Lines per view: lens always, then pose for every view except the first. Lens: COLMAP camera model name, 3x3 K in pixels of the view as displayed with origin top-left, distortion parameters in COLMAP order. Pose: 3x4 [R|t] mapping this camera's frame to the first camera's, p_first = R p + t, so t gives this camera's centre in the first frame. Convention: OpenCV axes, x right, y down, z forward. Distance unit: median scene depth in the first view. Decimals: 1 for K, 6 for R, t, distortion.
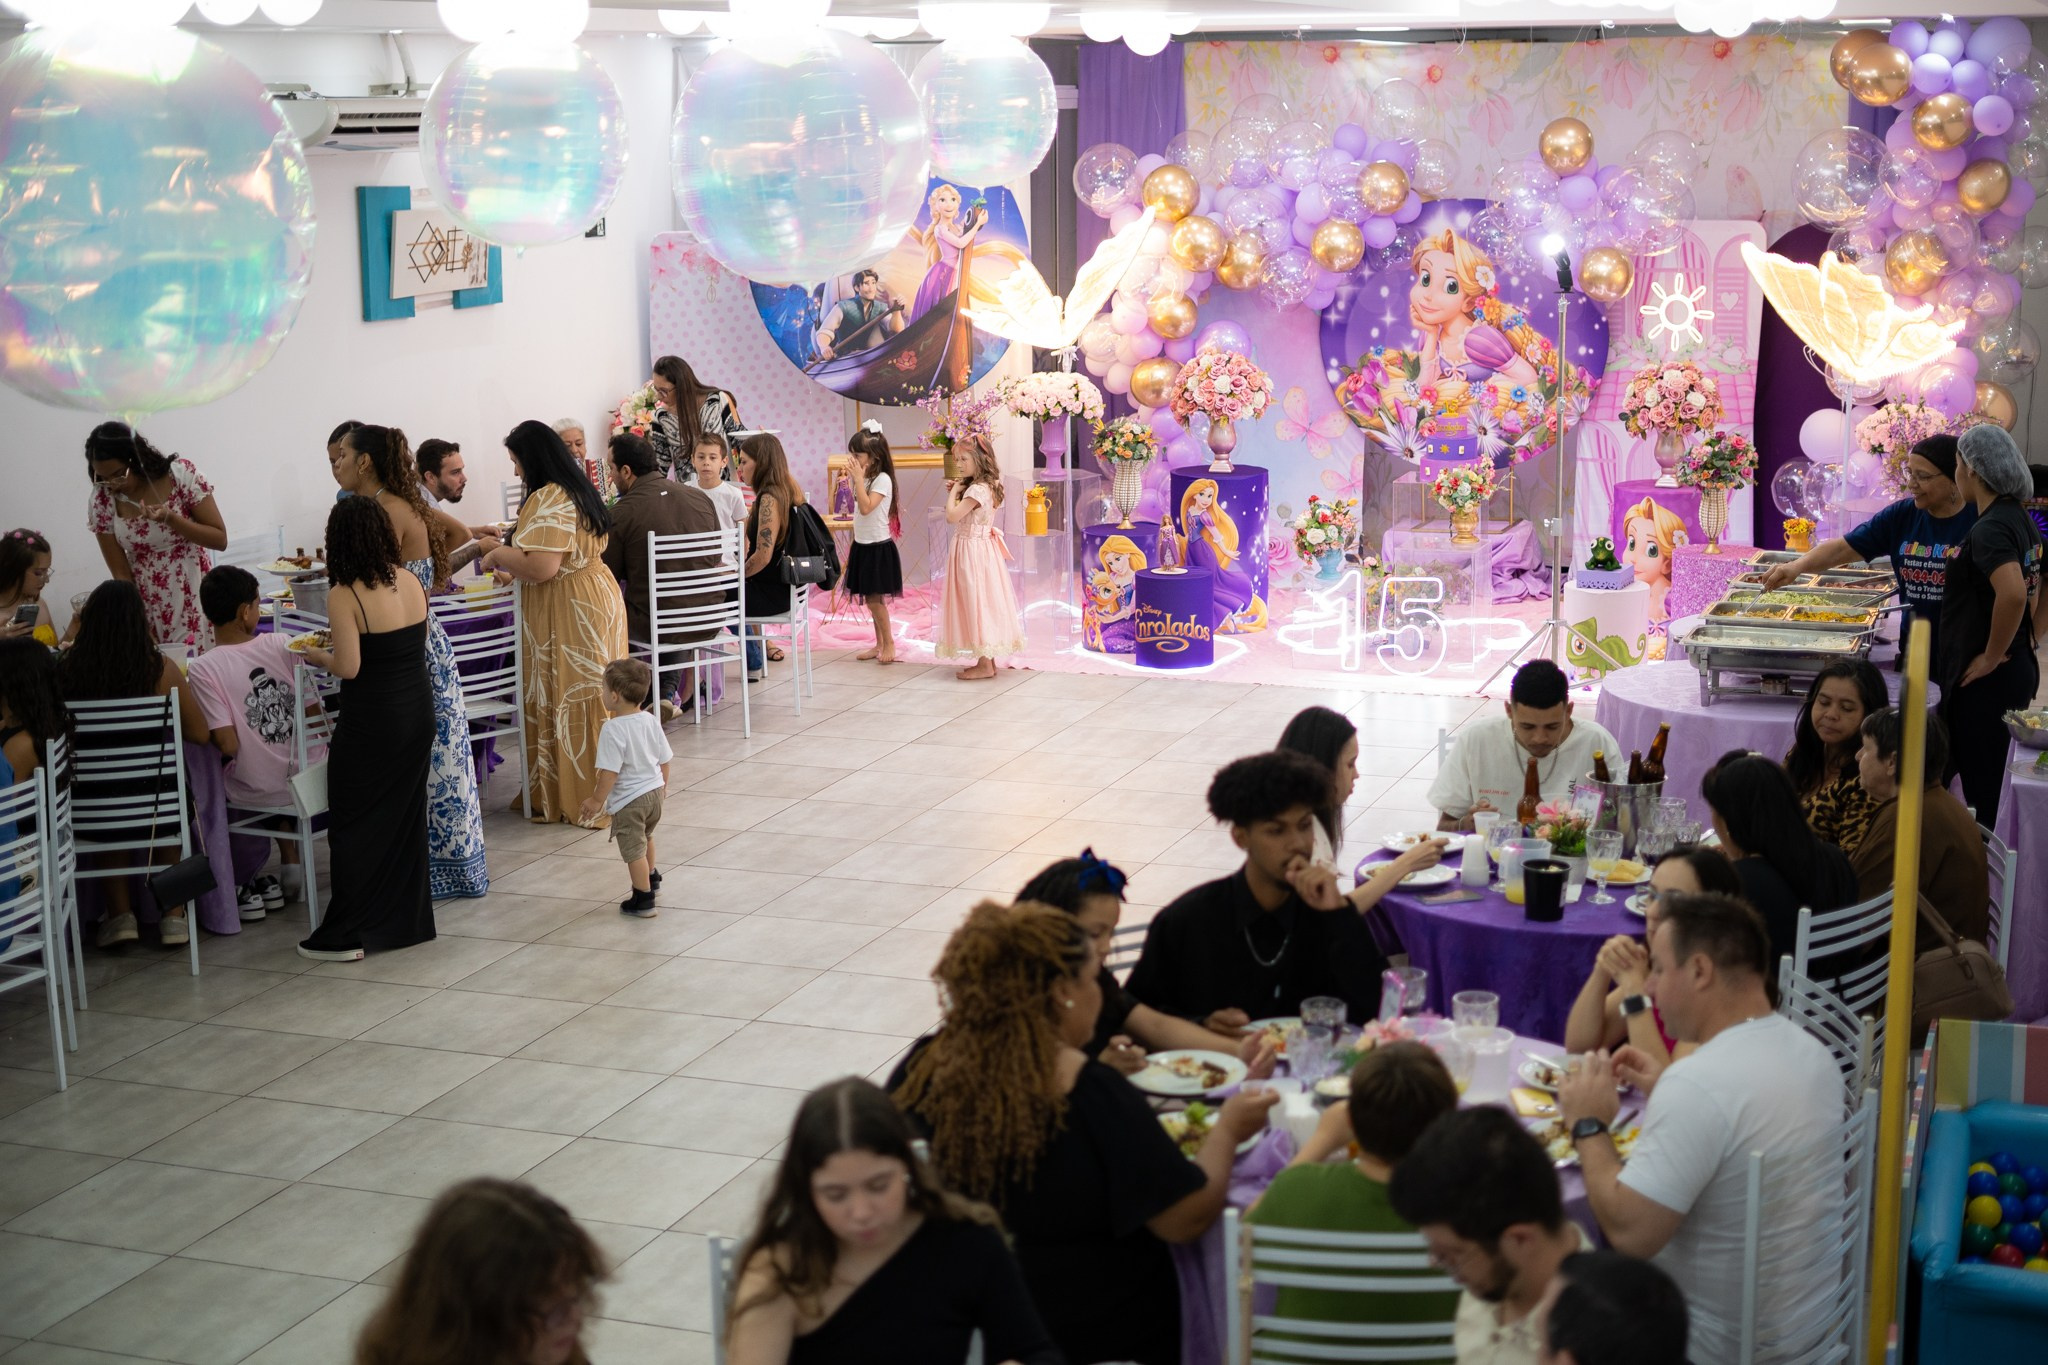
lens RADIAL K [[2949.5, 0, 1021.2], [0, 2949.5, 681.4], [0, 0, 1]] dist [-0.024403, 0.000000]
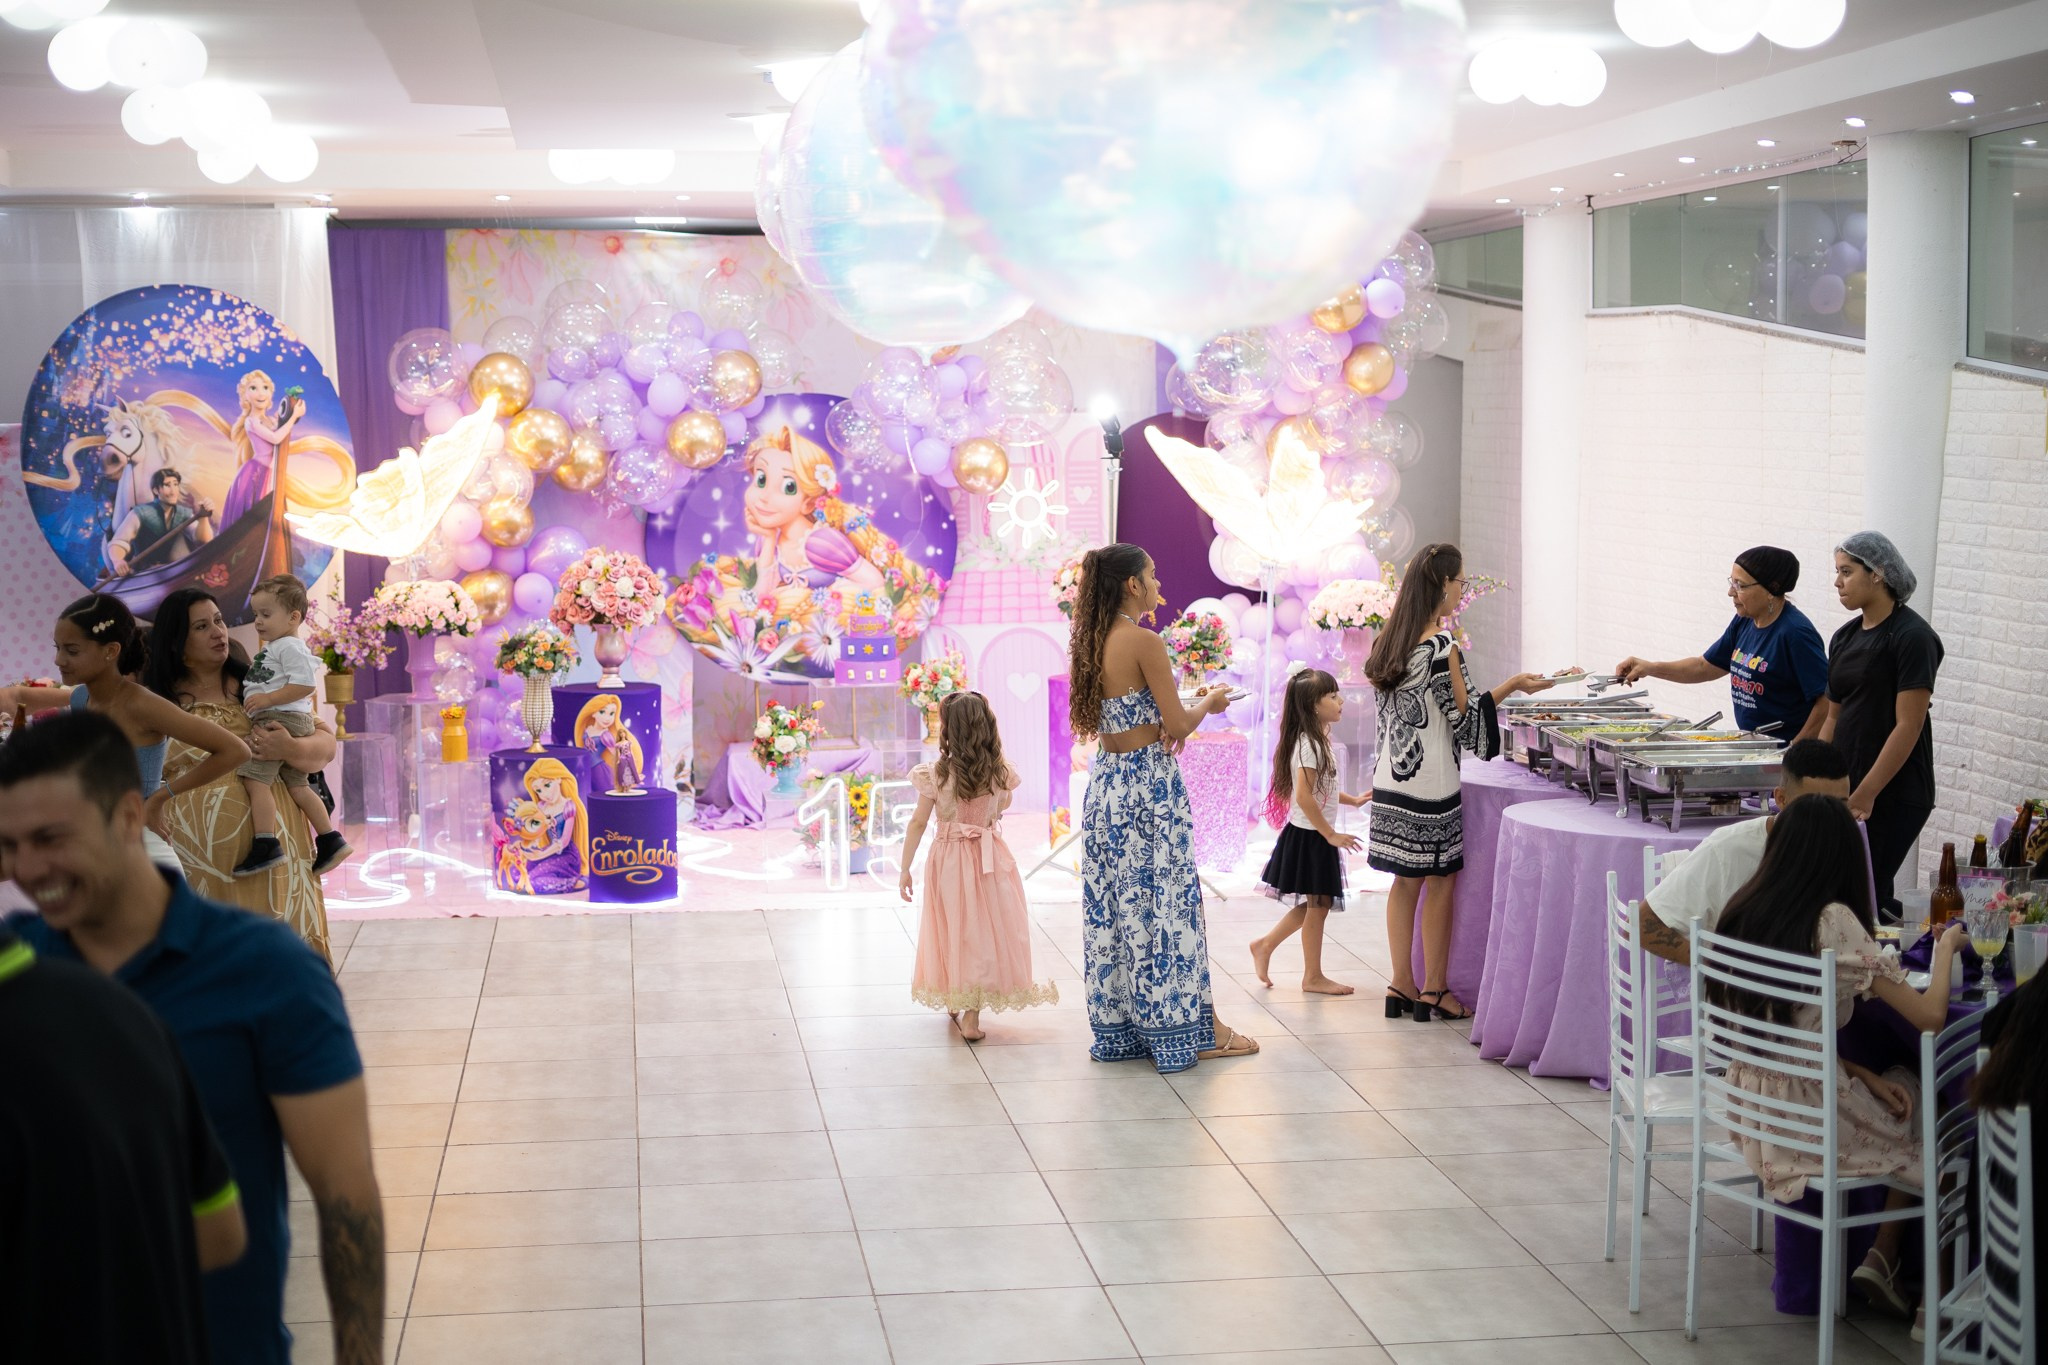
lens RADIAL K [[2949.5, 0, 1024.9], [0, 2949.5, 675.4], [0, 0, 1]] dist [-0.024403, 0.000000]
pose [[0.883590, -0.035736, 0.466895, -0.230164], [0.086821, 0.992298, -0.088357, 0.014319], [-0.460142, 0.118608, 0.879887, 0.154650]]
